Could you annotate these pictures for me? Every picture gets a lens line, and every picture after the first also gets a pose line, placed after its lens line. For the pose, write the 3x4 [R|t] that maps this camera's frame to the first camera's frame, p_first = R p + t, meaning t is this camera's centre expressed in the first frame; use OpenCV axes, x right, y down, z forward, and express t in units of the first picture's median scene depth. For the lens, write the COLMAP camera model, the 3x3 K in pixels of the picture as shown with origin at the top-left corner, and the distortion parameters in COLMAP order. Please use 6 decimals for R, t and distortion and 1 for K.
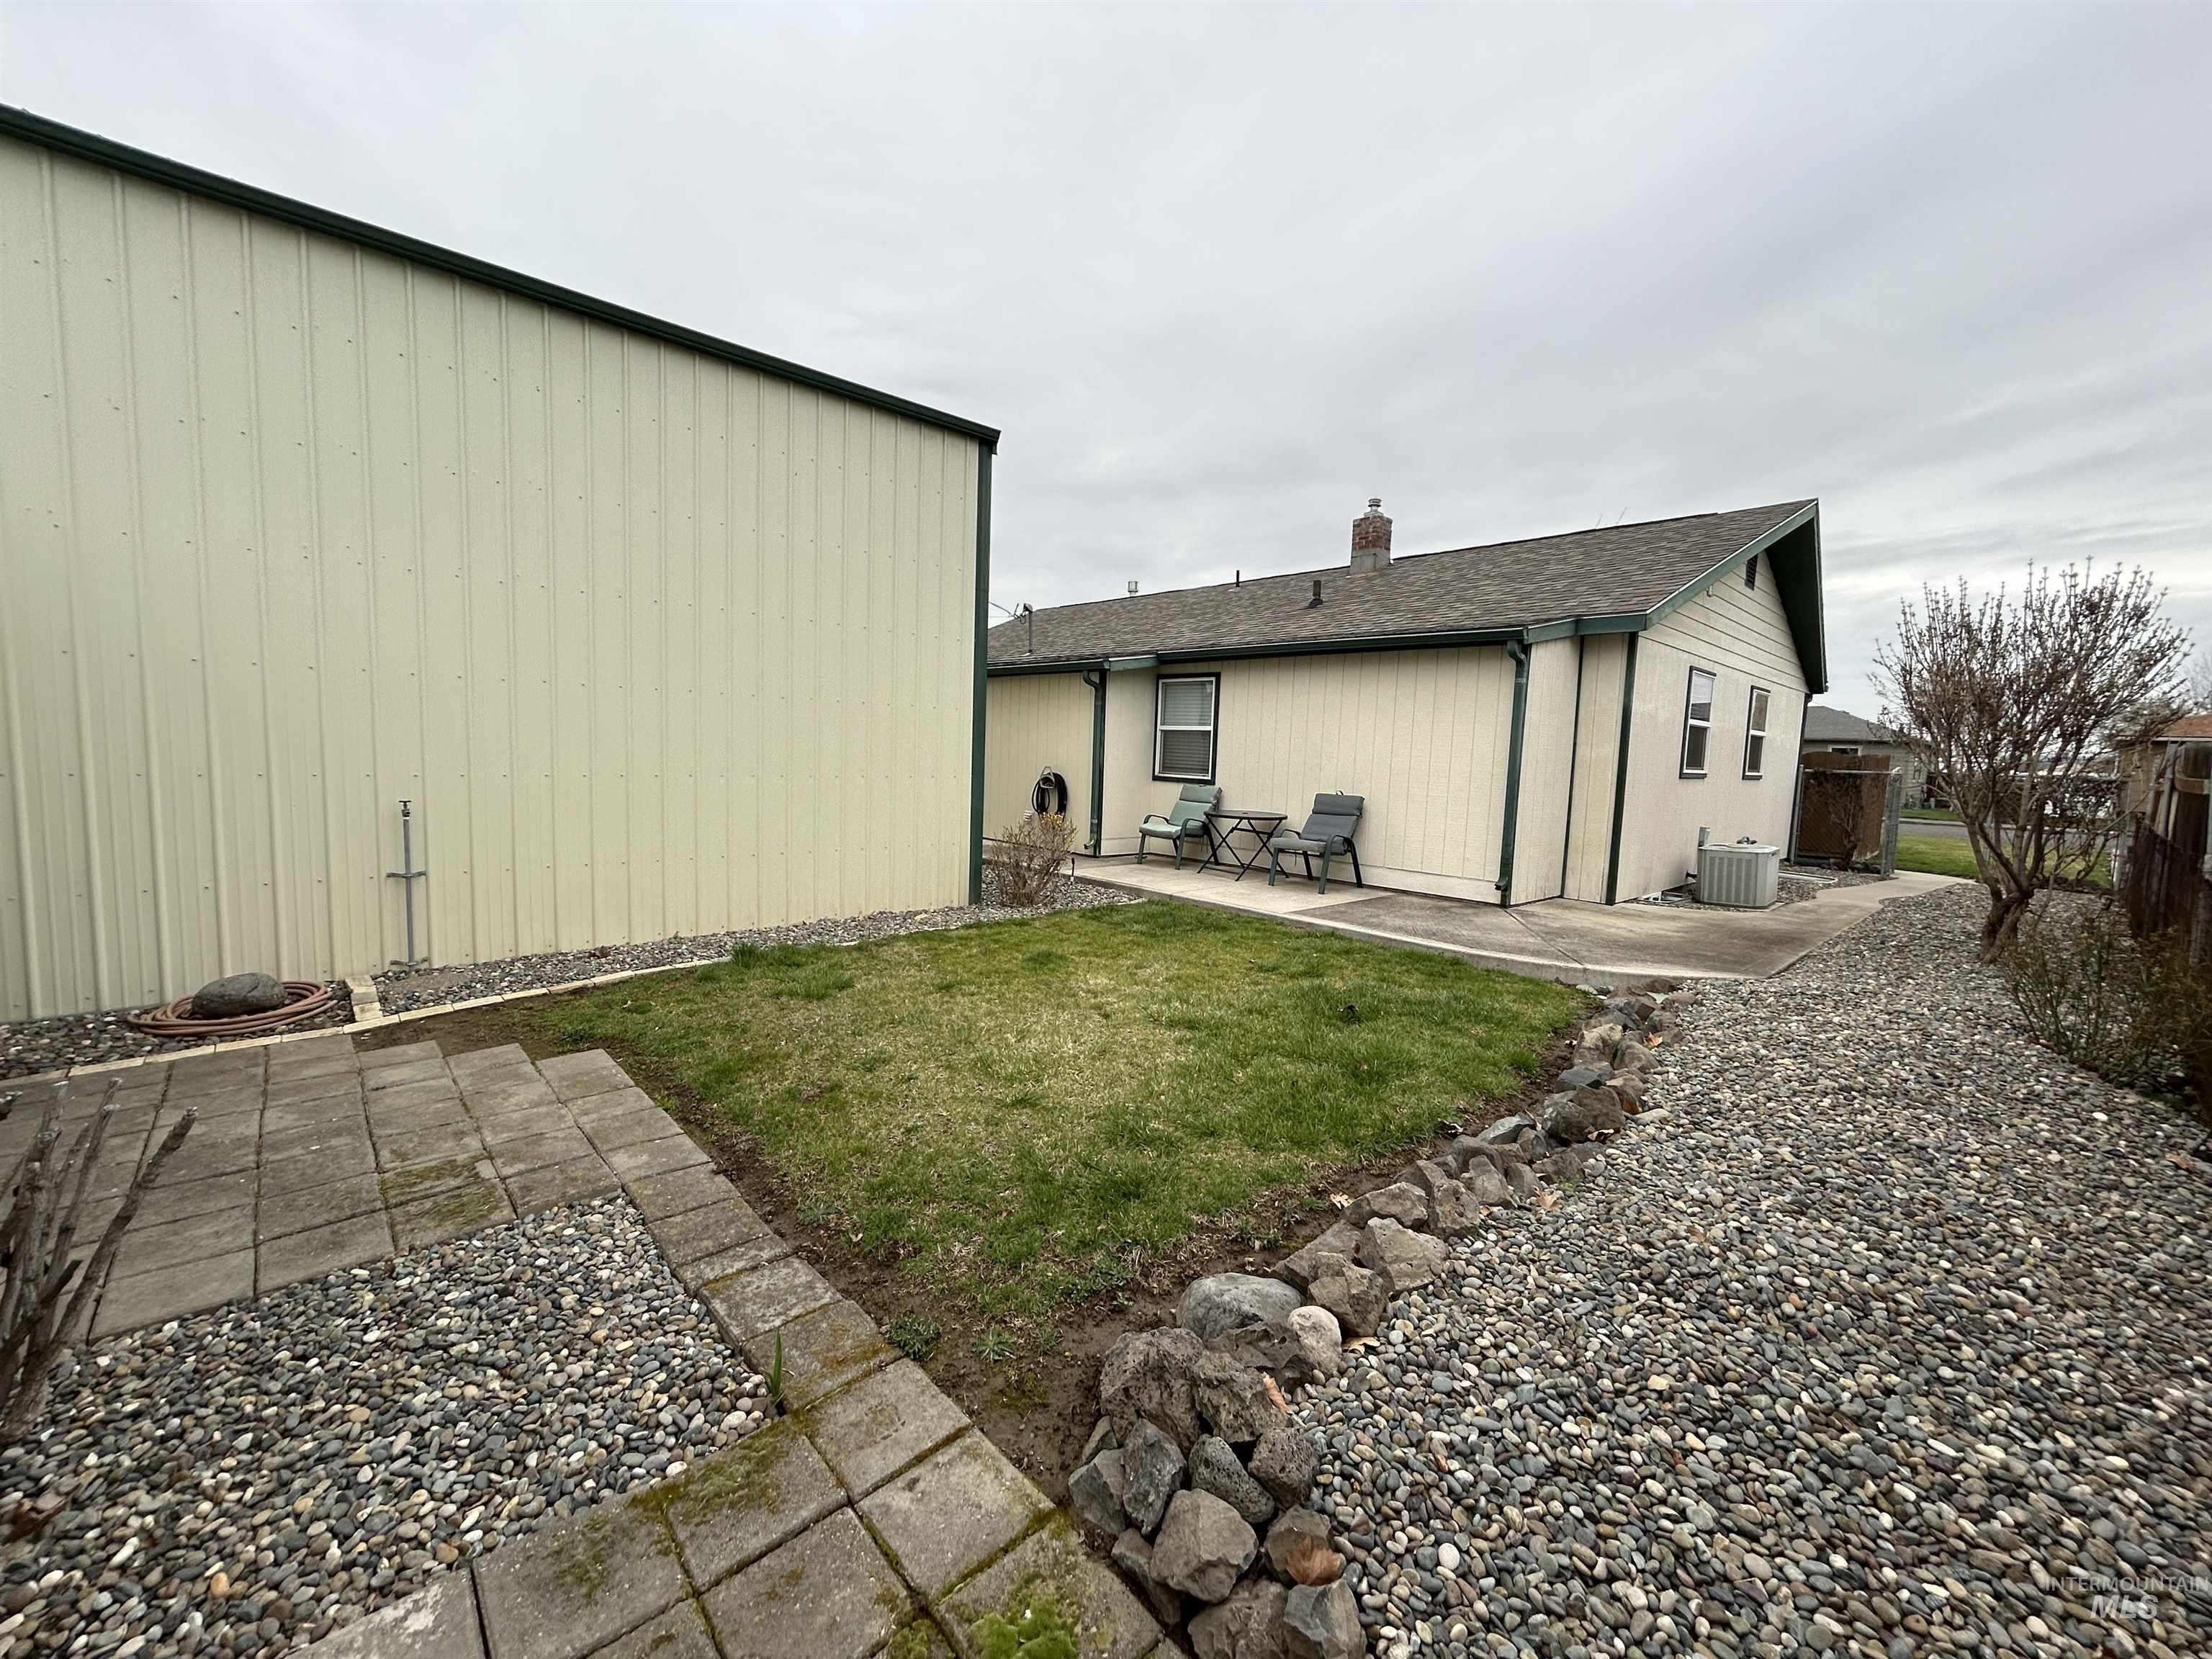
lens RADIAL K [[893.8, 0, 1107.3], [0, 893.8, 828.0], [0, 0, 1]] dist [0.000864, -0.000551]
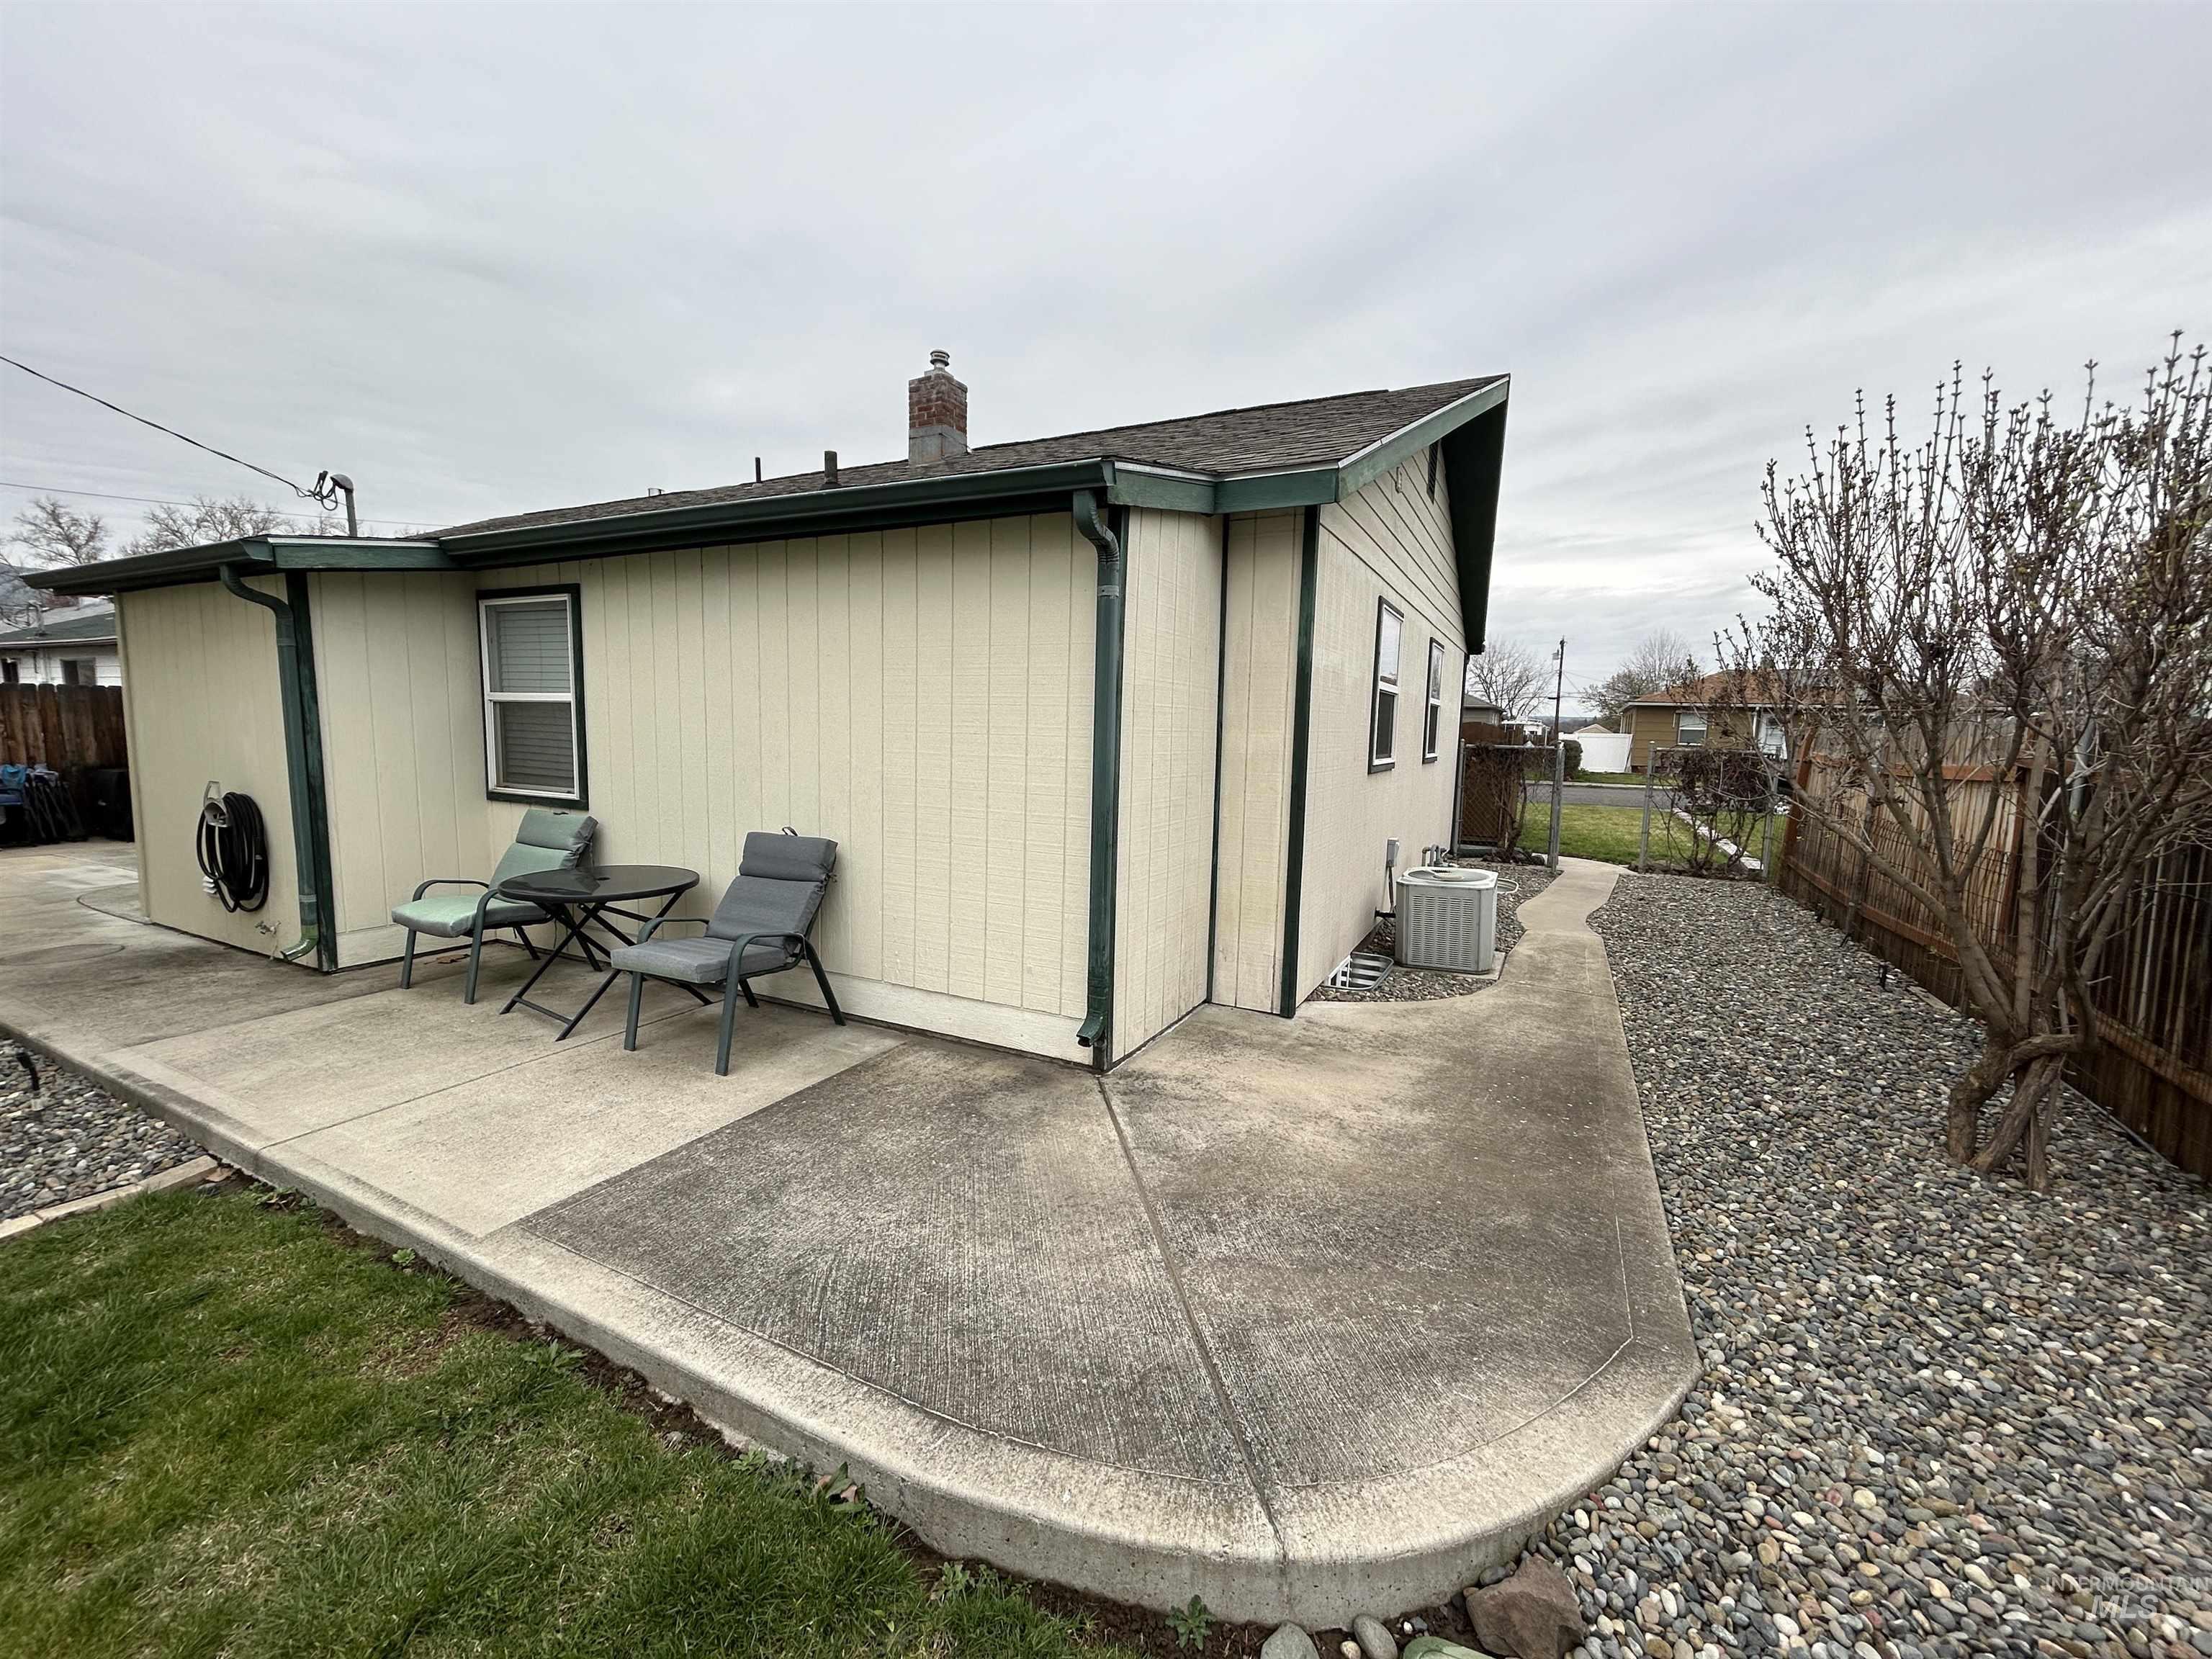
lens RADIAL K [[893.8, 0, 1102.1], [0, 893.8, 819.0], [0, 0, 1]] dist [0.000864, -0.000551]
pose [[0.938328, -0.050036, 0.342107, 0.220896], [0.040006, 0.998539, 0.036316, -0.049677], [-0.343424, -0.020390, 0.938959, 0.425215]]
